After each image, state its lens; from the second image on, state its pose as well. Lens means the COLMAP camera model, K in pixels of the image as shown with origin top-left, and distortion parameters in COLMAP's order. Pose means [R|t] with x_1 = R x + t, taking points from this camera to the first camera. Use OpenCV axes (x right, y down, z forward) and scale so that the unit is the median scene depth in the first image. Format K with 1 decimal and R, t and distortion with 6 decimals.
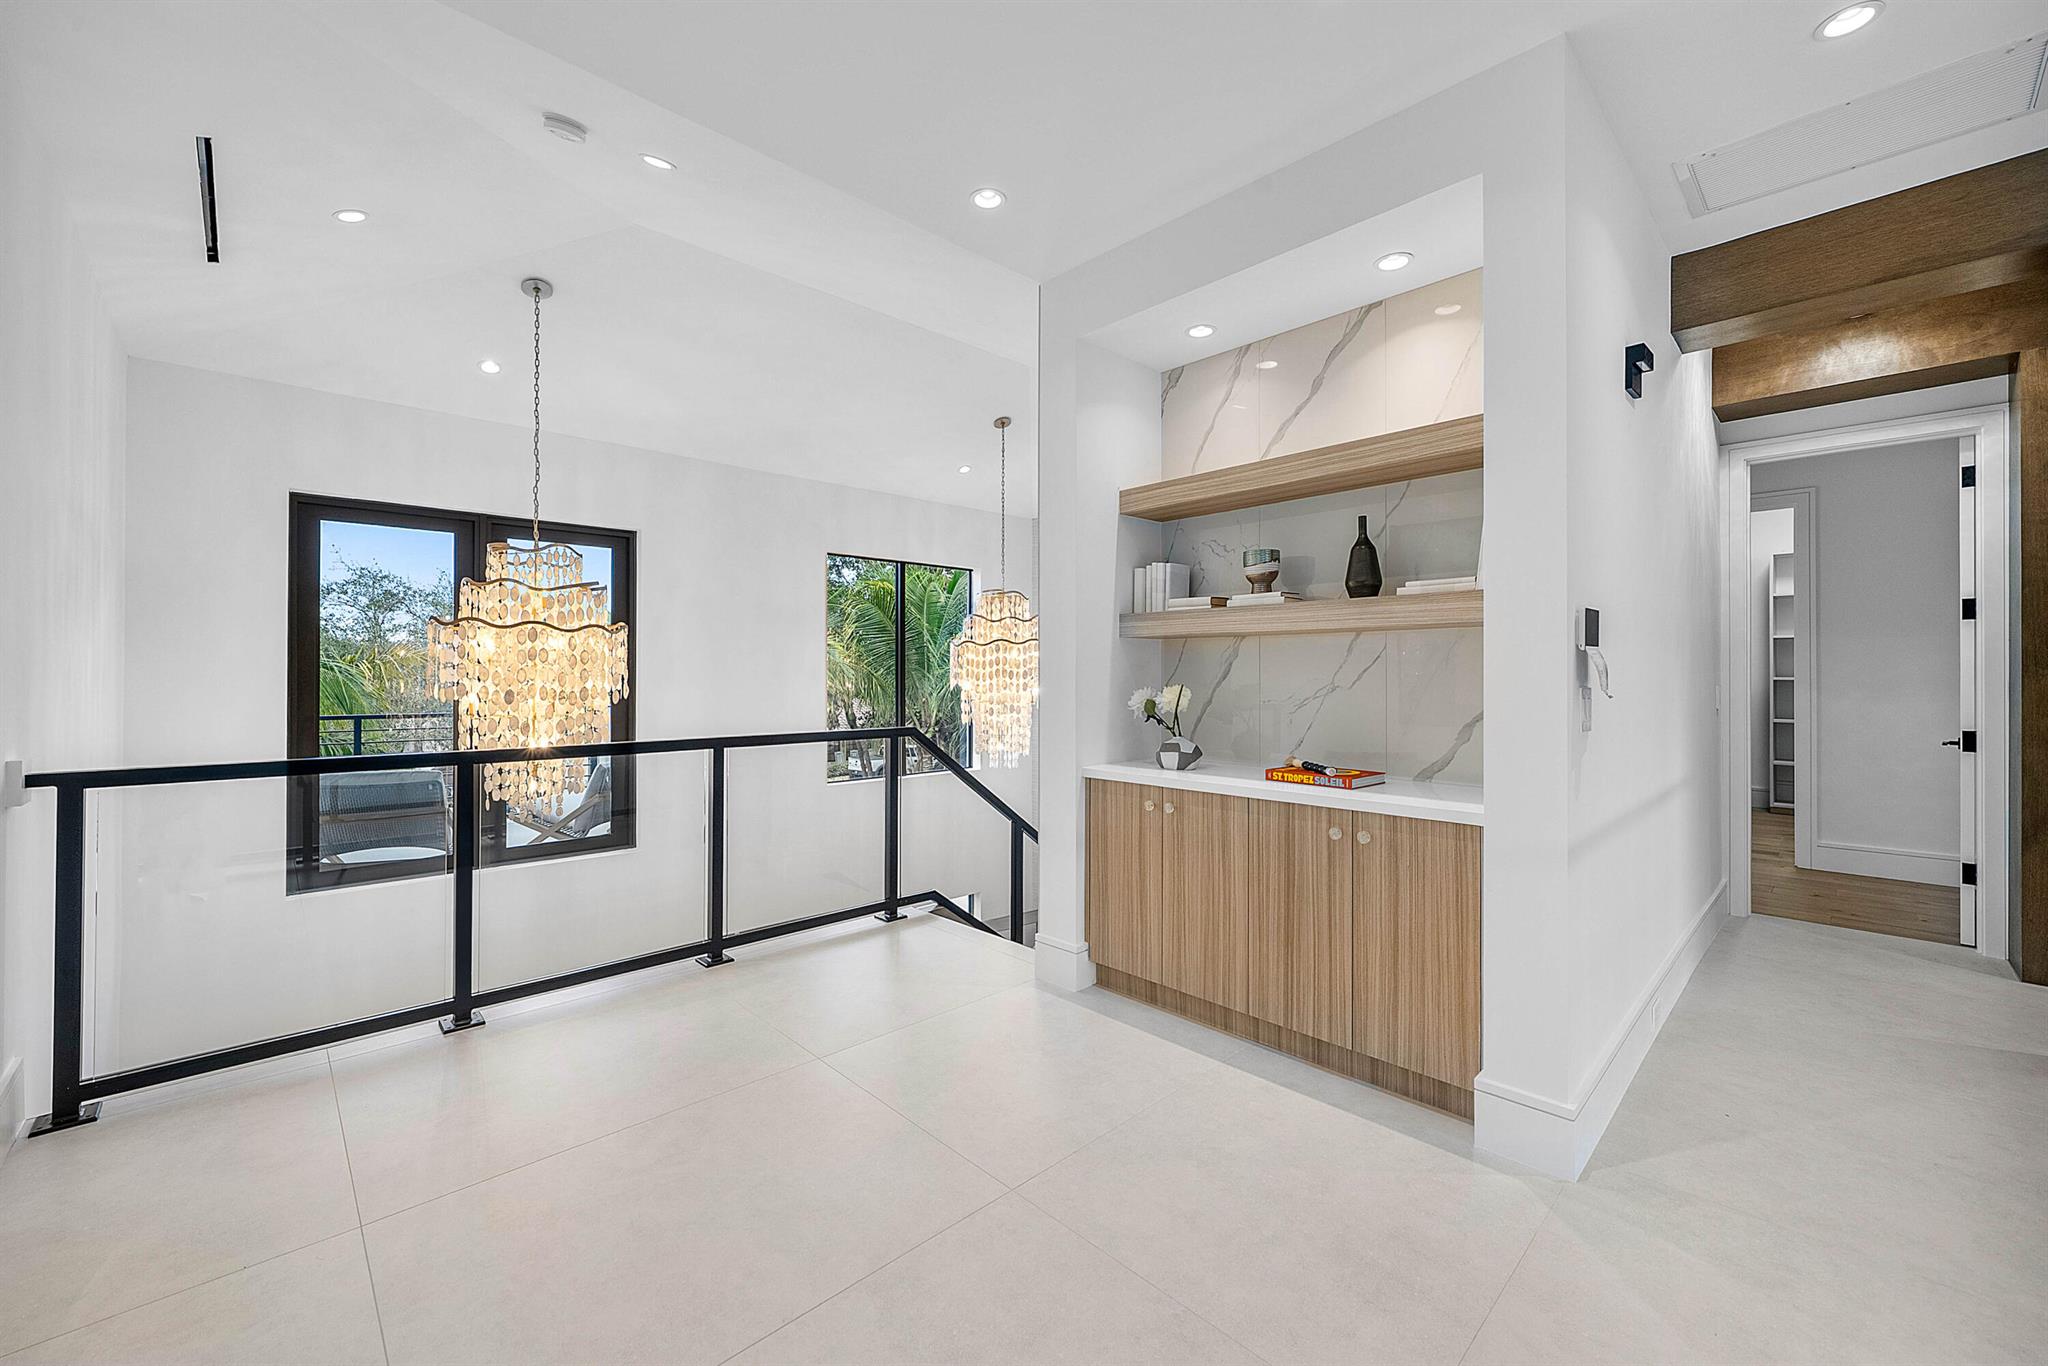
lens RADIAL K [[813.1, 0, 1024.0], [0, 813.1, 683.0], [0, 0, 1]] dist [-0.000265, -0.000030]
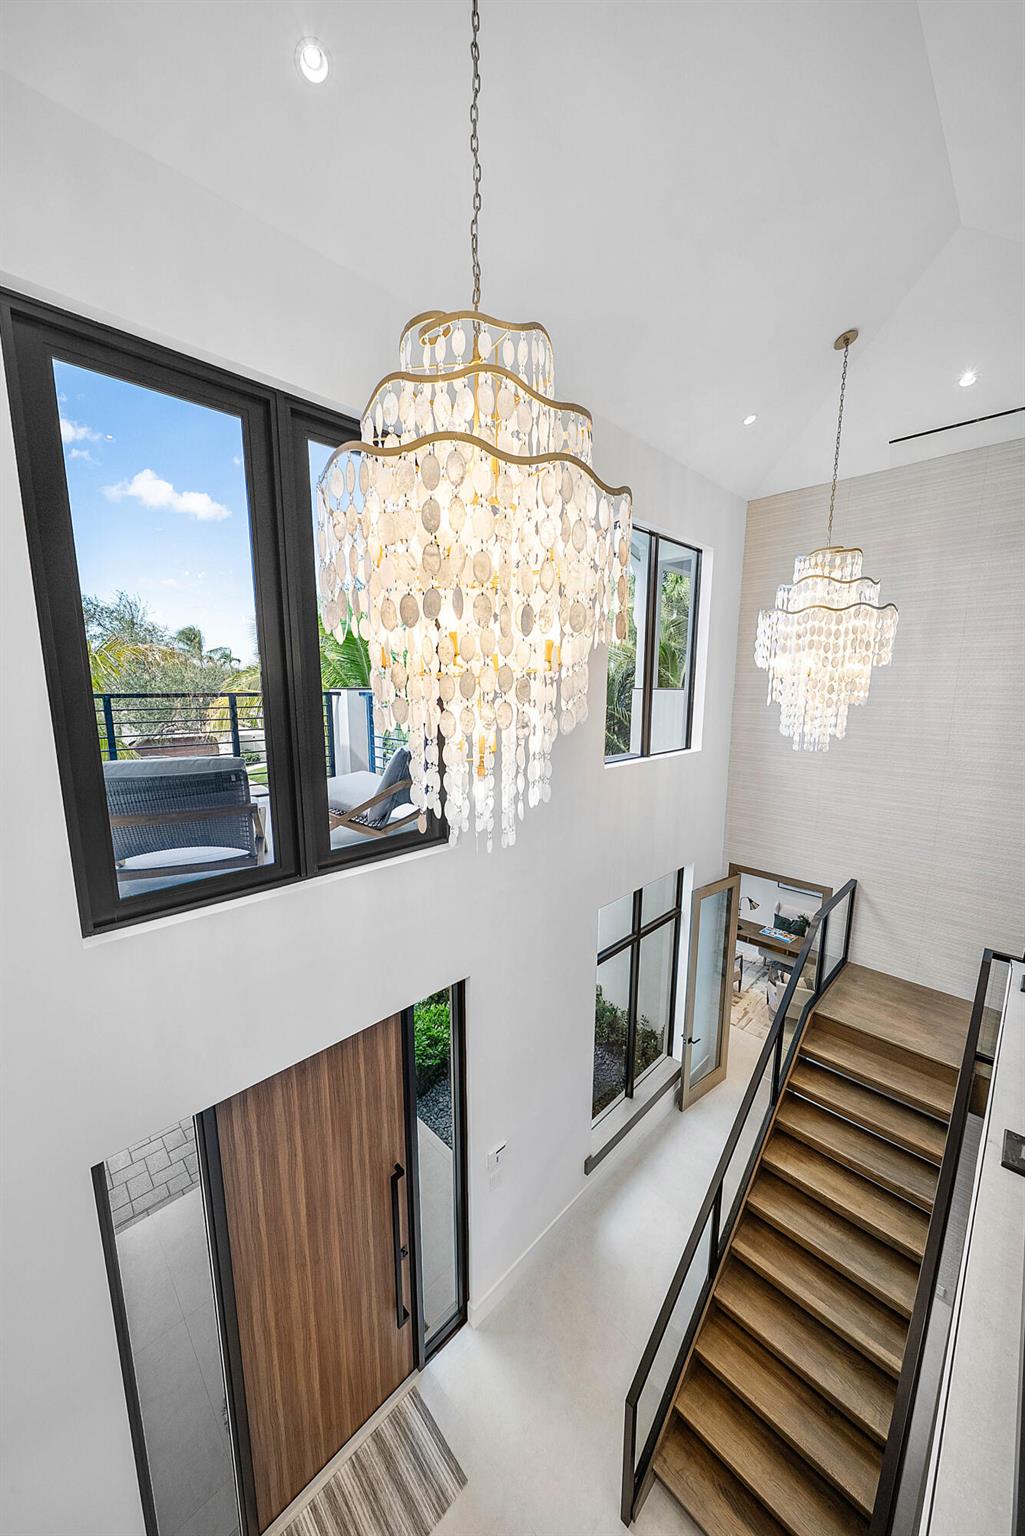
lens RADIAL K [[534.0, 0, 517.8], [0, 534.0, 780.5], [0, 0, 1]] dist [-0.001419, -0.000122]
pose [[0.999880, 0.000348, 0.015493, -0.398412], [-0.003022, 0.984938, 0.172880, 0.034241], [-0.015199, -0.172906, 0.984821, 0.417880]]
